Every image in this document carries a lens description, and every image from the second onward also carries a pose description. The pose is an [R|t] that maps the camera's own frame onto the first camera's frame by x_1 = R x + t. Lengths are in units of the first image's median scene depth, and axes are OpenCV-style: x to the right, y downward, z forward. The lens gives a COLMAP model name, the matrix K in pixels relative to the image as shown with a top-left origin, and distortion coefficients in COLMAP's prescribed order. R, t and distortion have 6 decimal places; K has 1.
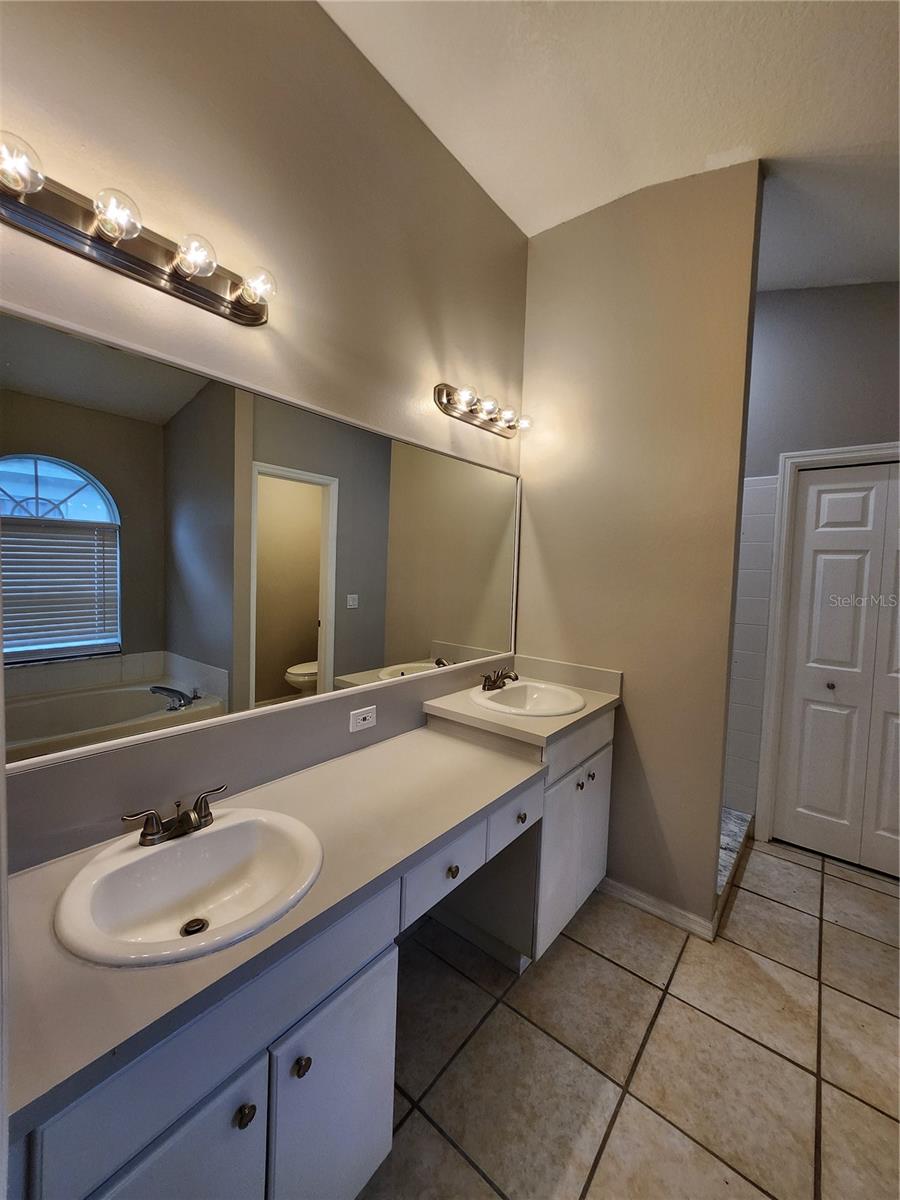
lens RADIAL K [[472.7, 0, 448.0], [0, 472.7, 592.6], [0, 0, 1]] dist [-0.003426, 0.002629]
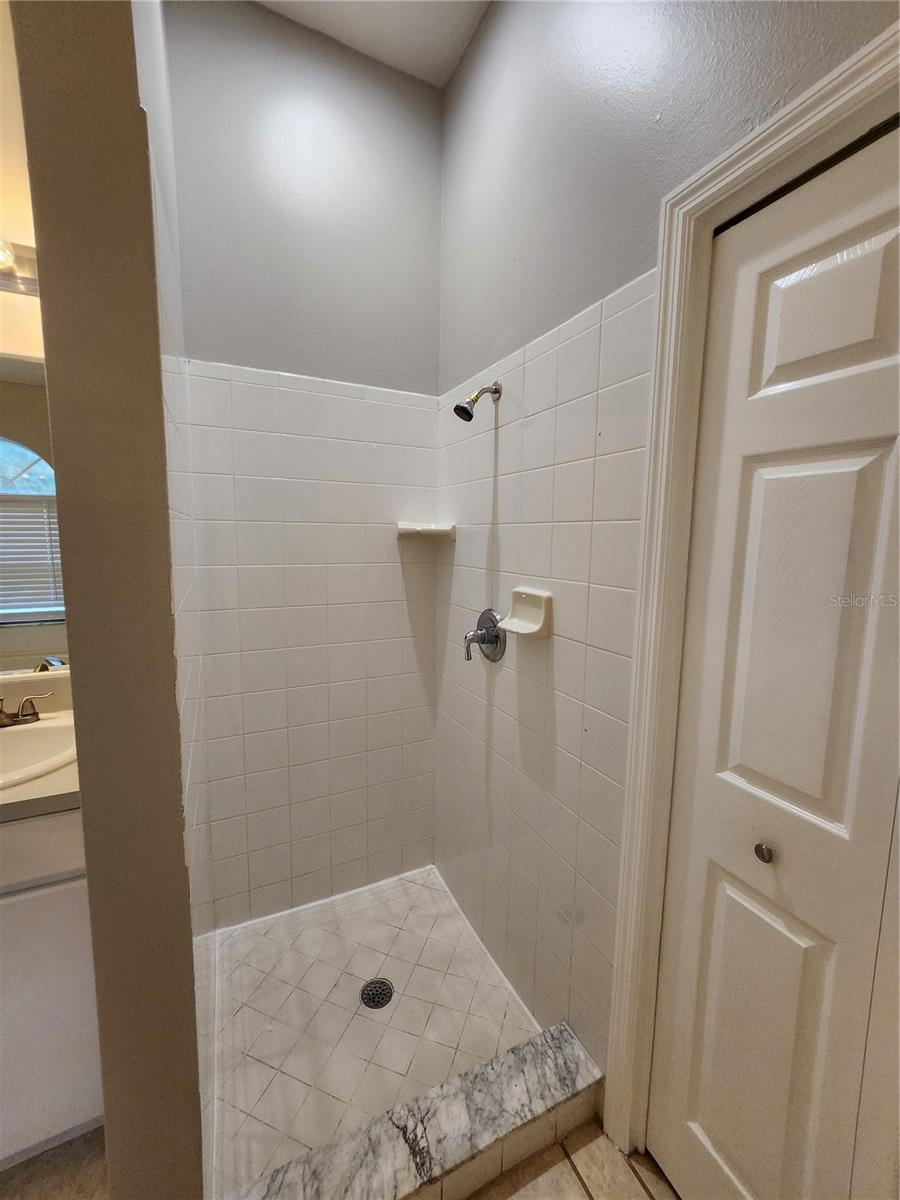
lens RADIAL K [[472.7, 0, 448.0], [0, 472.7, 592.6], [0, 0, 1]] dist [-0.003426, 0.002629]
pose [[0.907569, 0.036066, -0.418351, 0.766268], [-0.013185, 0.998261, 0.057457, -0.008160], [0.419695, -0.046631, 0.906466, 0.622681]]
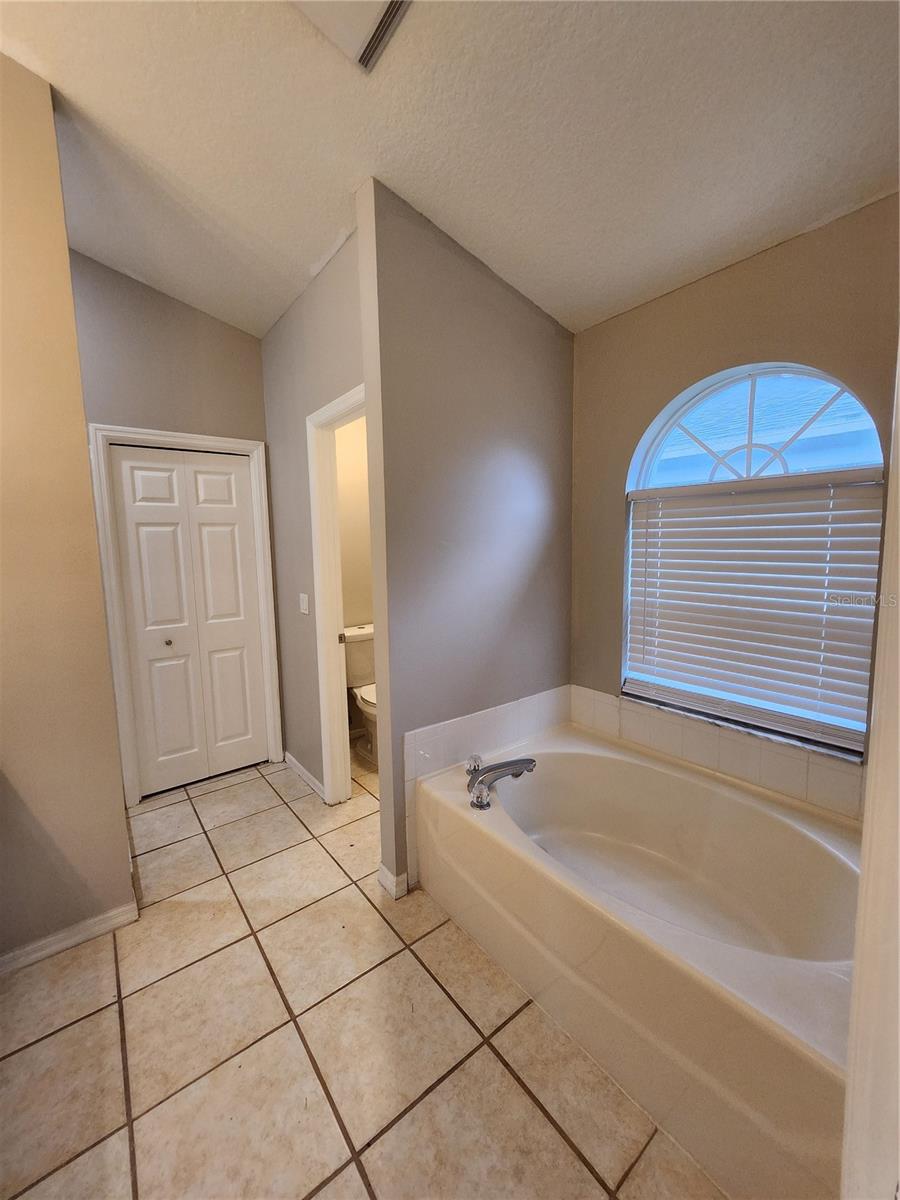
lens RADIAL K [[474.2, 0, 436.8], [0, 474.2, 592.2], [0, 0, 1]] dist [-0.002951, 0.002680]
pose [[0.240019, -0.137842, 0.960932, -0.121873], [0.084584, 0.989073, 0.120752, -0.006408], [-0.967076, 0.052297, 0.249055, 0.084587]]
